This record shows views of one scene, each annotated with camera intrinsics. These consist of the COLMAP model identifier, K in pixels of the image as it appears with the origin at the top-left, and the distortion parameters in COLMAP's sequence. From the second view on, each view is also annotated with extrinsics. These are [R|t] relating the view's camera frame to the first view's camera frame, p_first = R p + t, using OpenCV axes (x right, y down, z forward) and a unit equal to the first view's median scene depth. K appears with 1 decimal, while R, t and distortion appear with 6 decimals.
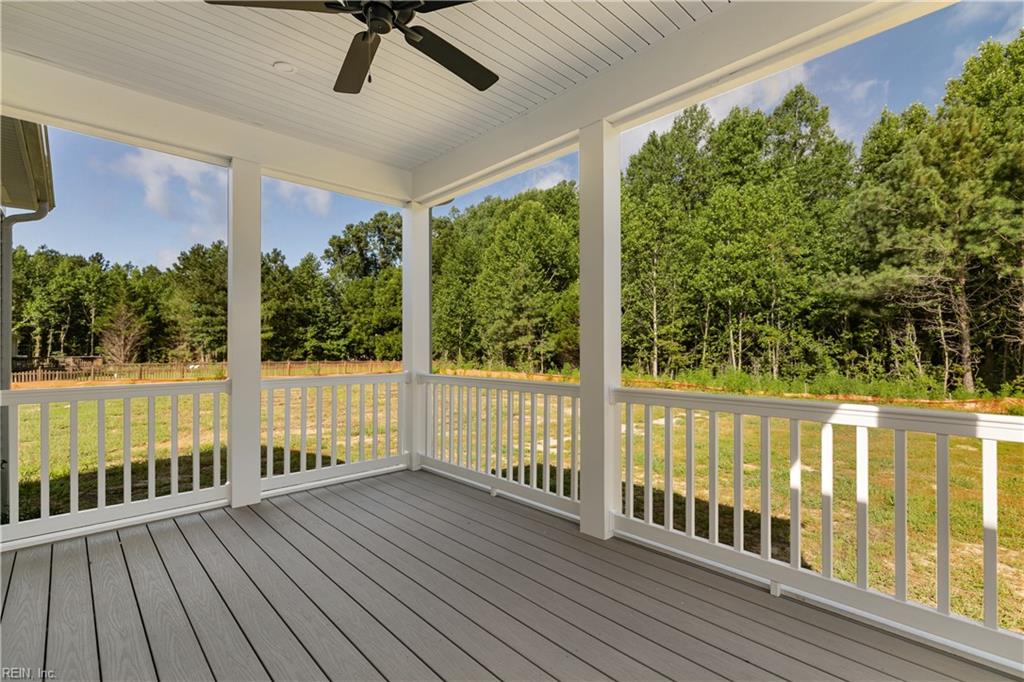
lens RADIAL K [[467.9, 0, 512.8], [0, 467.9, 337.1], [0, 0, 1]] dist [0.016299, 0.000368]
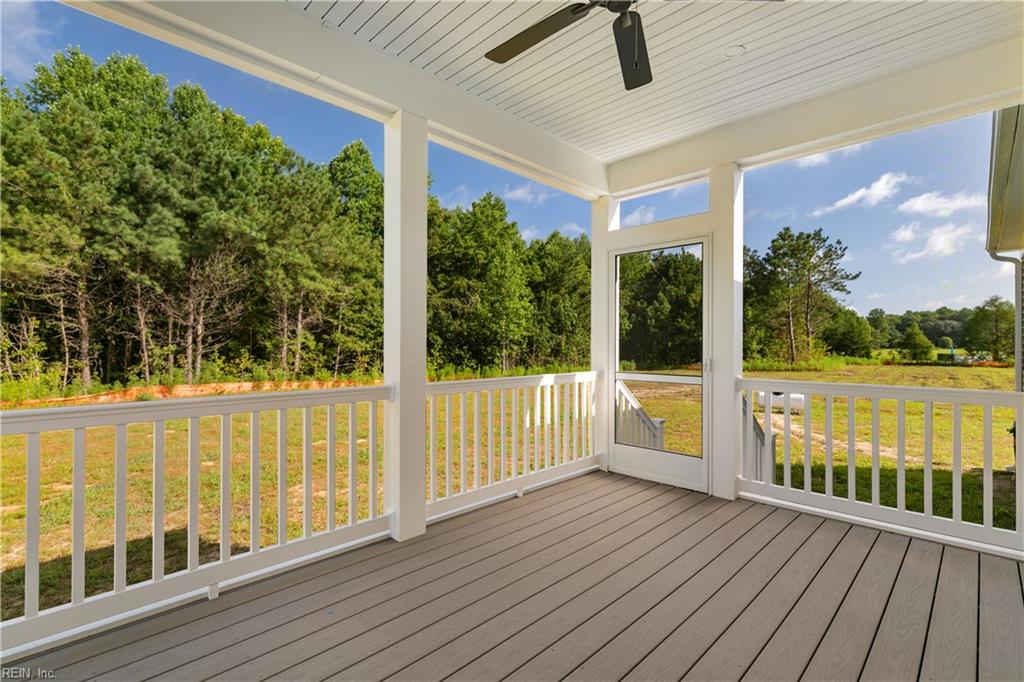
lens RADIAL K [[467.9, 0, 512.4], [0, 467.9, 349.4], [0, 0, 1]] dist [0.016299, 0.000368]
pose [[-0.040880, -0.008708, 0.999126, -0.115136], [-0.027090, 0.999604, 0.007604, 0.002916], [-0.998797, -0.026756, -0.041100, 0.120920]]
